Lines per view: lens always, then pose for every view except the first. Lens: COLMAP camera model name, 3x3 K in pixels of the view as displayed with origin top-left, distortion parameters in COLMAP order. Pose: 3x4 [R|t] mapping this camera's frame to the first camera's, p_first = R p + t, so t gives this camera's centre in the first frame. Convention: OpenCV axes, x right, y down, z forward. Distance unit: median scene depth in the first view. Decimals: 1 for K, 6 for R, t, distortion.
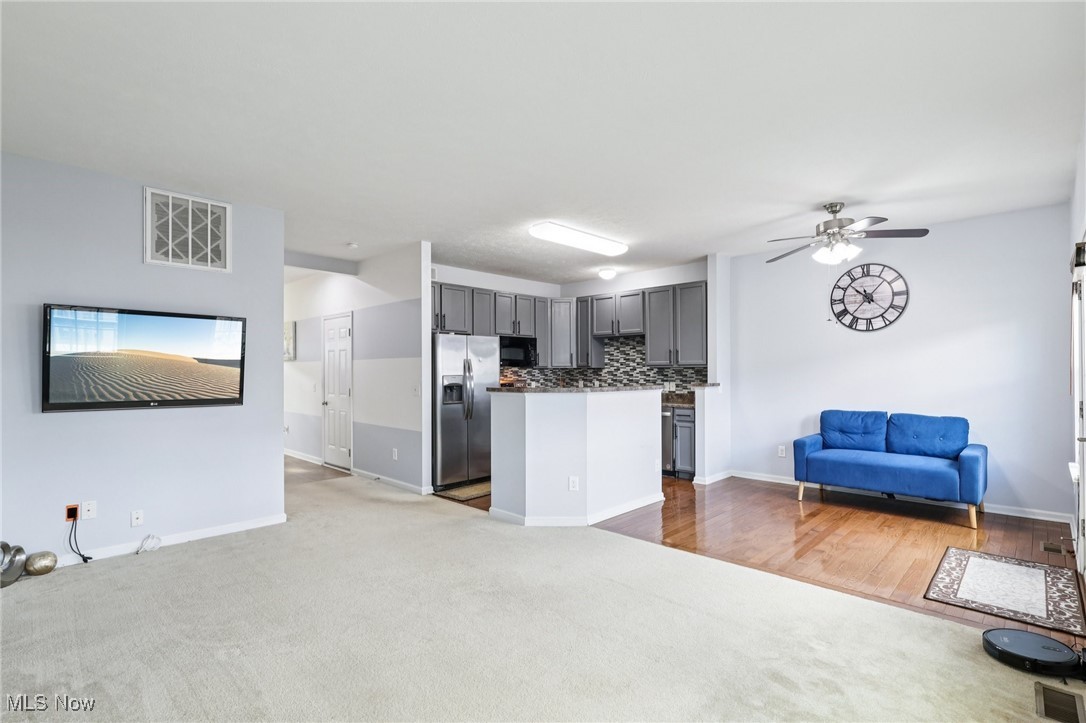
lens RADIAL K [[506.2, 0, 539.1], [0, 506.2, 355.6], [0, 0, 1]] dist [-0.002412, -0.000365]
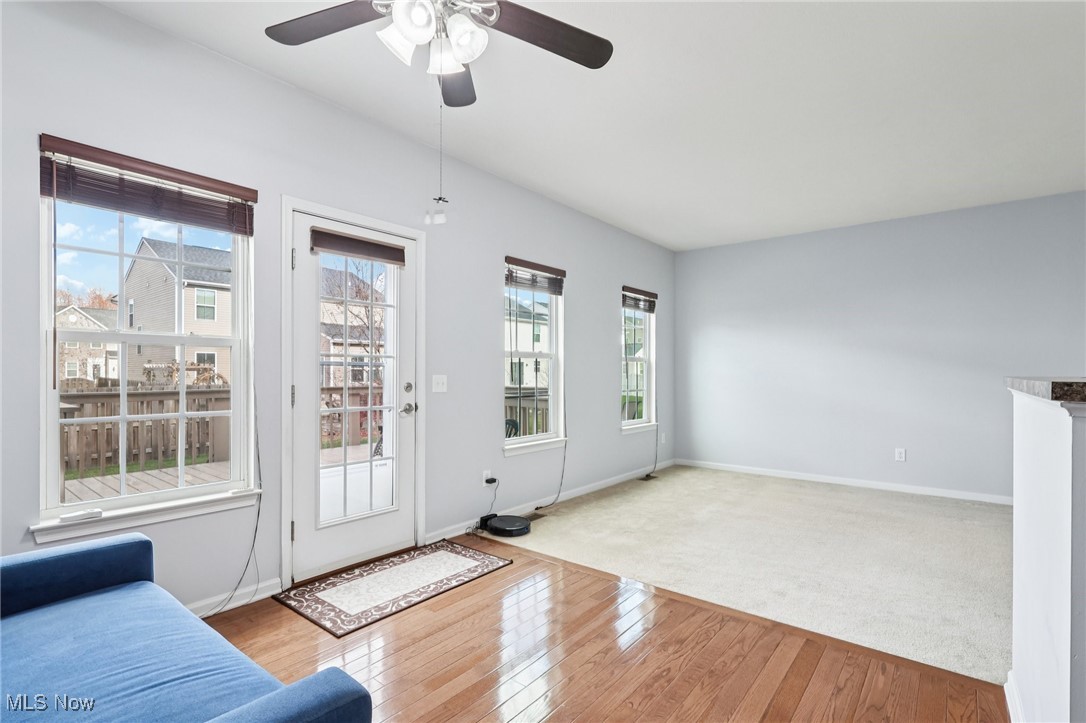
lens RADIAL K [[512.5, 0, 547.4], [0, 512.5, 378.9], [0, 0, 1]] dist [0.003232, 0.001042]
pose [[-0.994503, 0.002052, -0.104687, 0.426364], [0.003656, 0.999879, -0.015132, 0.055286], [0.104643, -0.015431, -0.994390, 1.118112]]
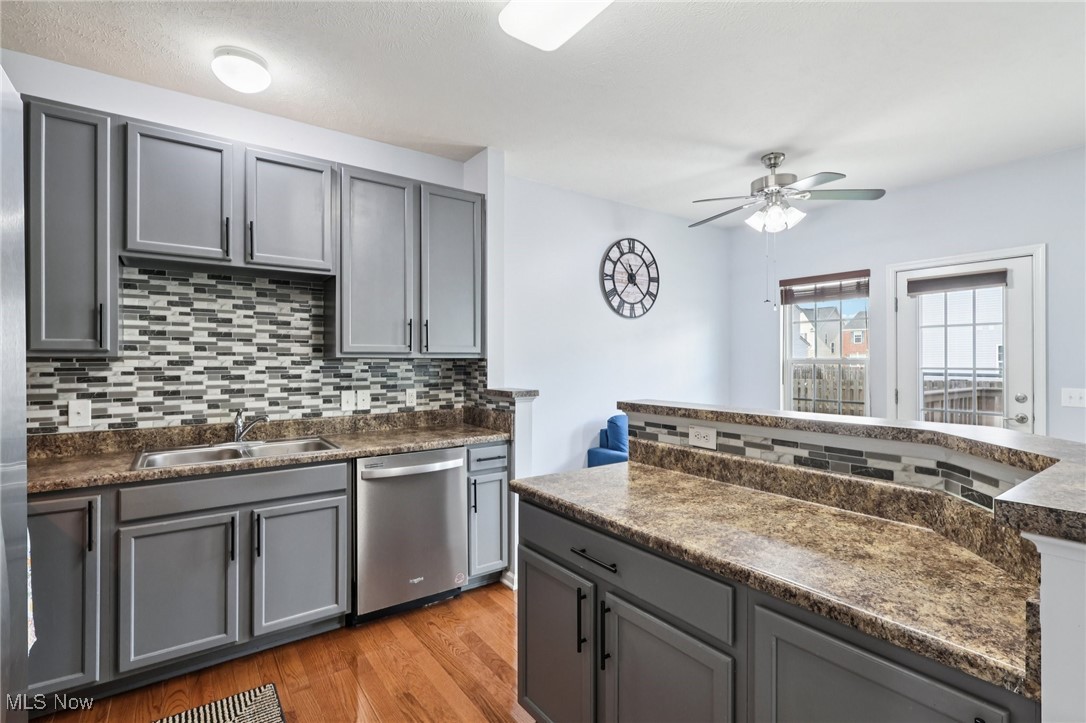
lens RADIAL K [[506.2, 0, 539.1], [0, 506.2, 355.6], [0, 0, 1]] dist [-0.002412, -0.000365]
pose [[0.172485, 0.013299, 0.984922, -0.203651], [-0.031039, 0.999486, -0.008060, 0.025178], [-0.984523, -0.029181, 0.172809, 0.974990]]
